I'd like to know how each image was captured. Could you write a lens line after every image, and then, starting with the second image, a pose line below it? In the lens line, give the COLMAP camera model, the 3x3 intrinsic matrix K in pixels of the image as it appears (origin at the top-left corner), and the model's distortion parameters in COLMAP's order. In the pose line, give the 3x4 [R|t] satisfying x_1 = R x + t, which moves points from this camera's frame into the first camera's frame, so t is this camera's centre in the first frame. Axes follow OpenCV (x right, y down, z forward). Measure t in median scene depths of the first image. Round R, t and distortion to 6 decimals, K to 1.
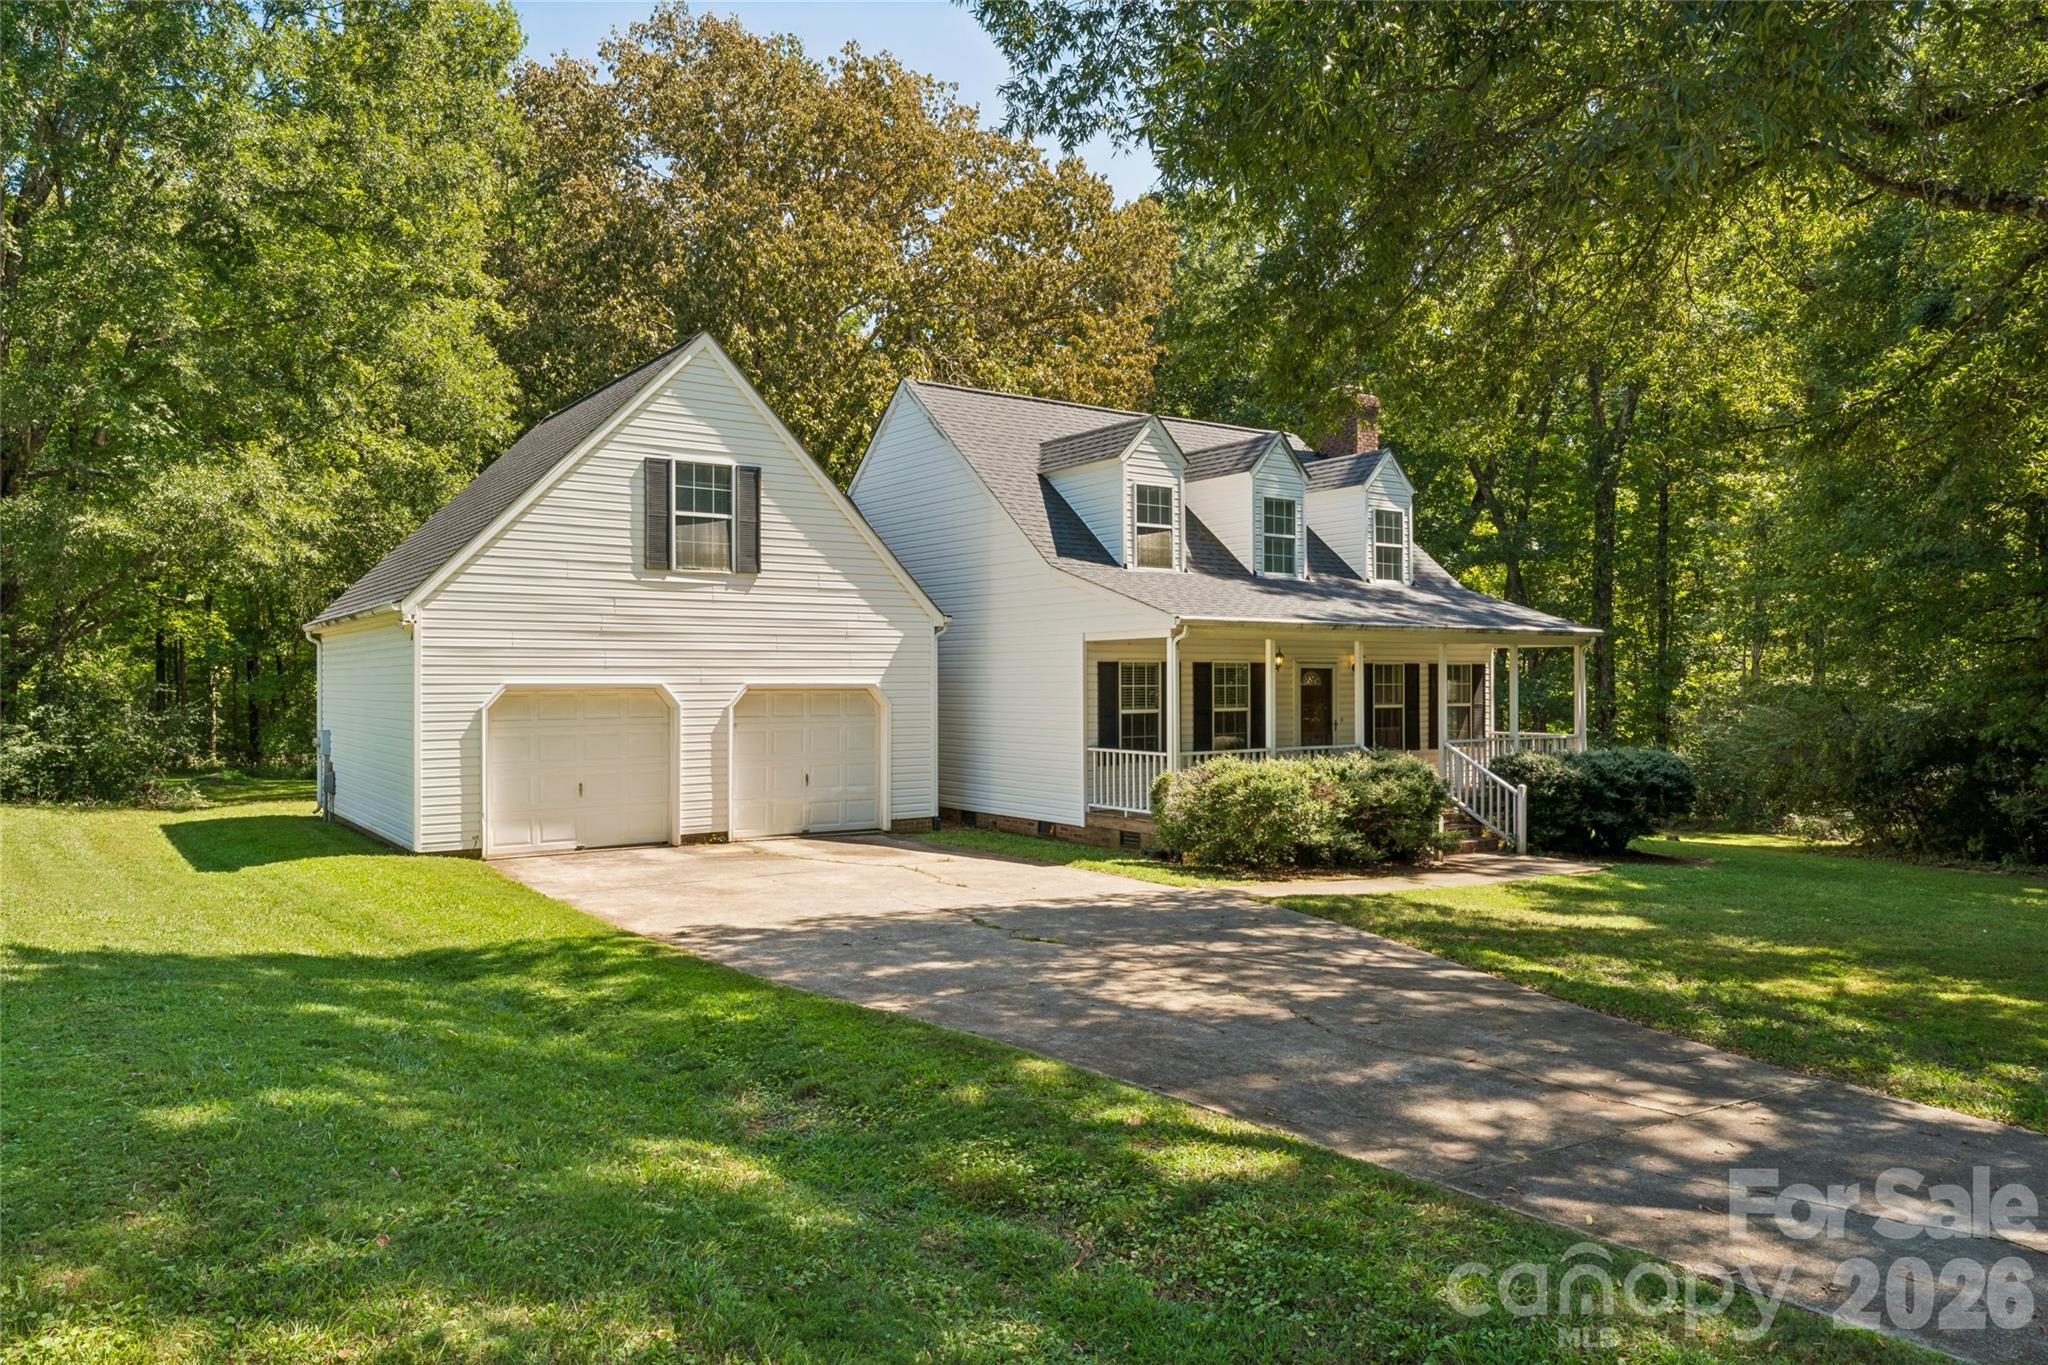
lens RADIAL K [[1367.0, 0, 1020.9], [0, 1367.0, 674.4], [0, 0, 1]] dist [0.006016, -0.000105]
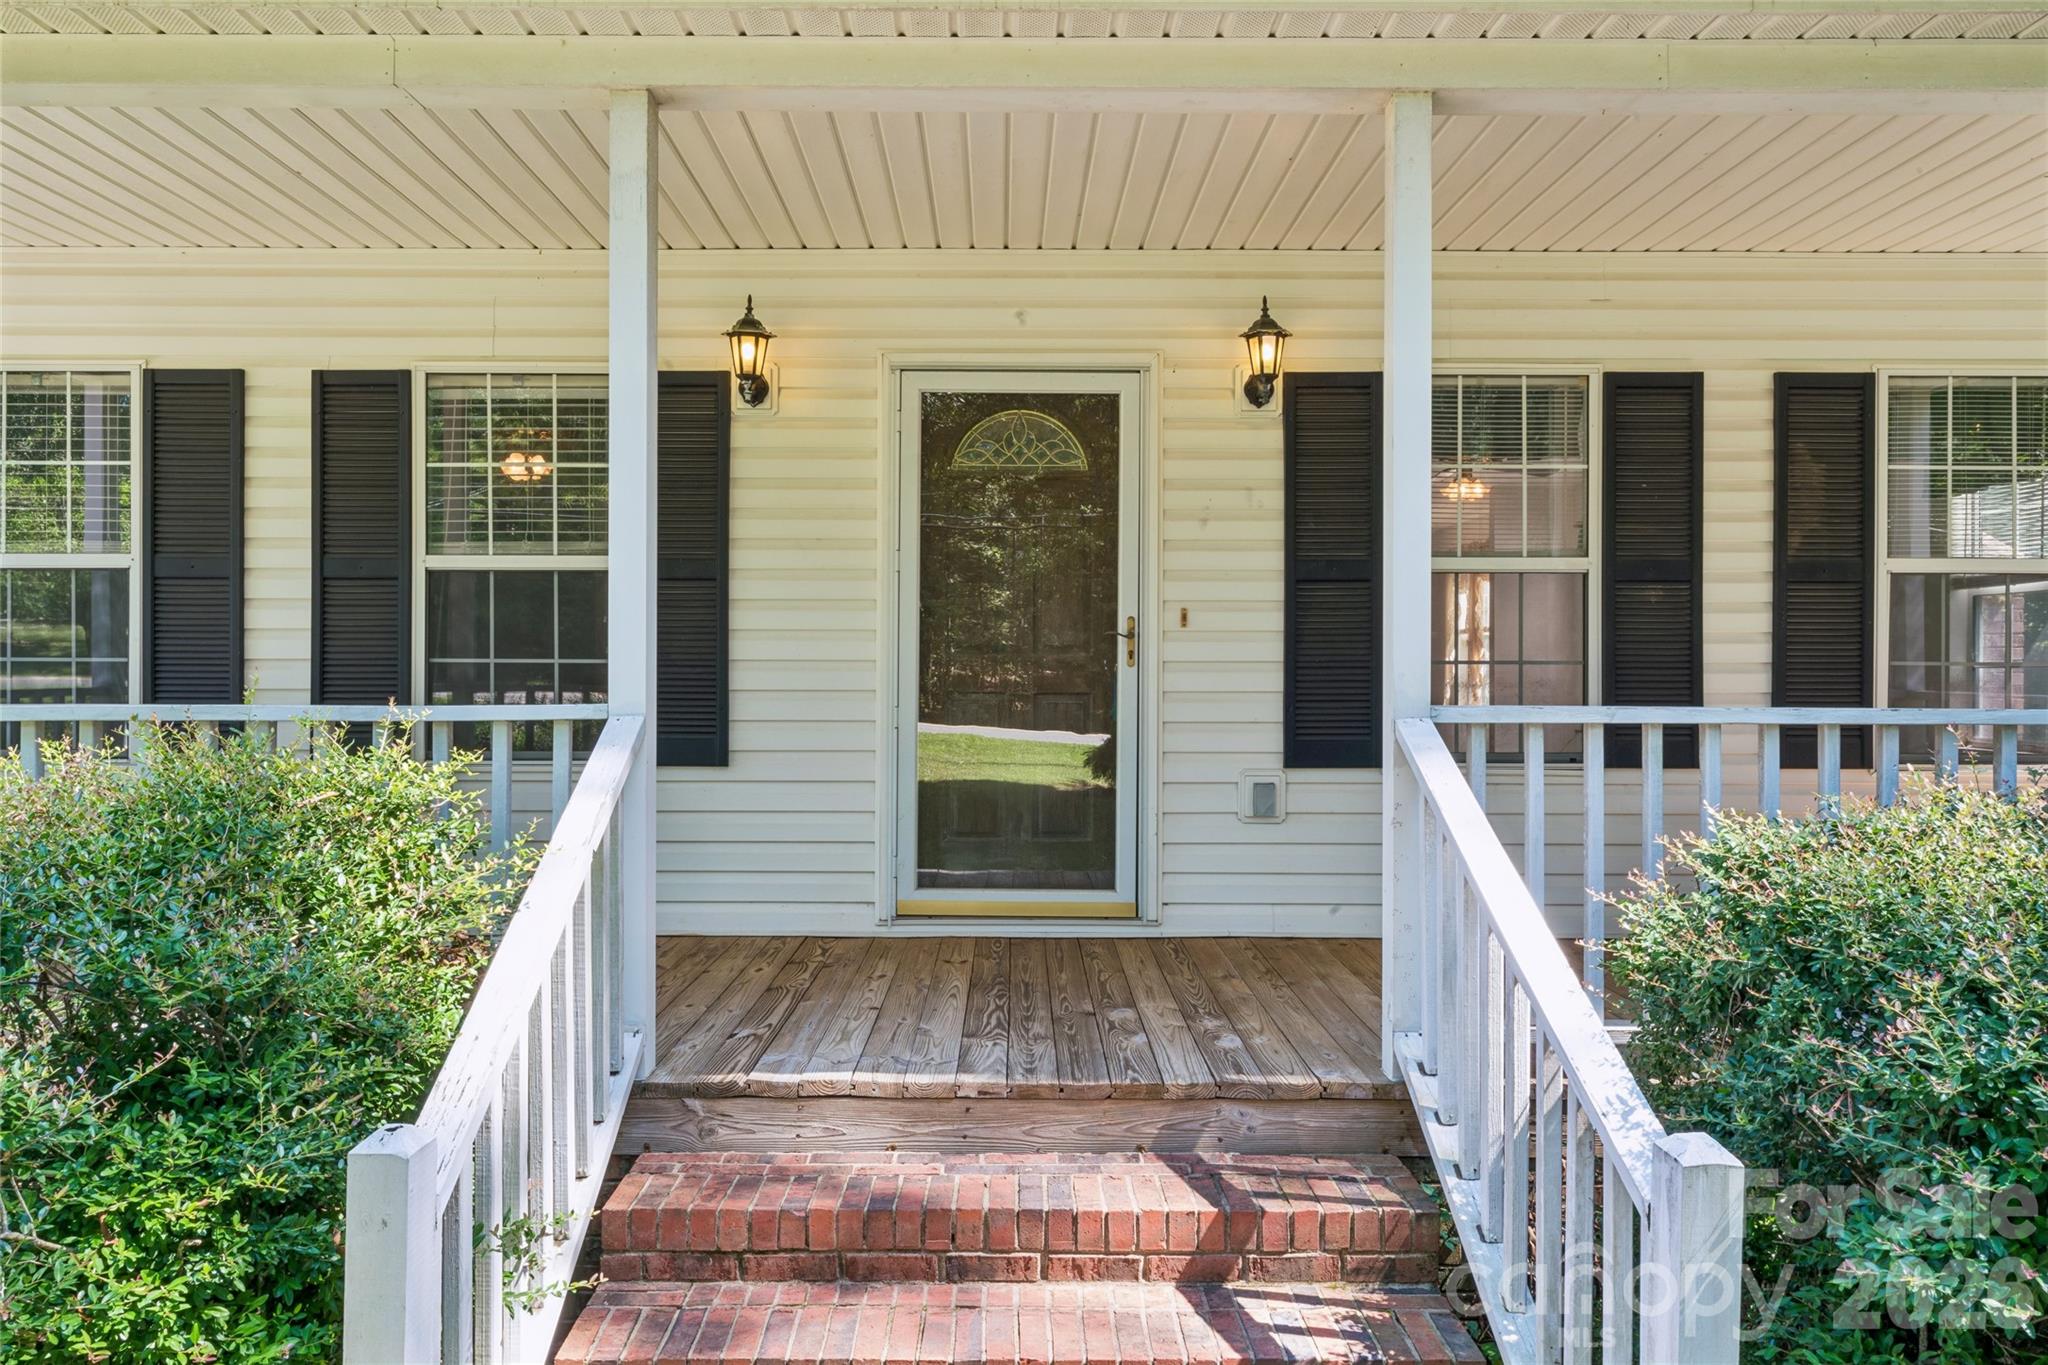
lens RADIAL K [[1367.0, 0, 1021.4], [0, 1367.0, 686.2], [0, 0, 1]] dist [0.006016, -0.000105]
pose [[0.807653, 0.051220, -0.587429, 0.391894], [-0.002411, 0.996499, 0.083574, 0.027993], [0.589653, -0.066082, 0.804949, 0.888836]]
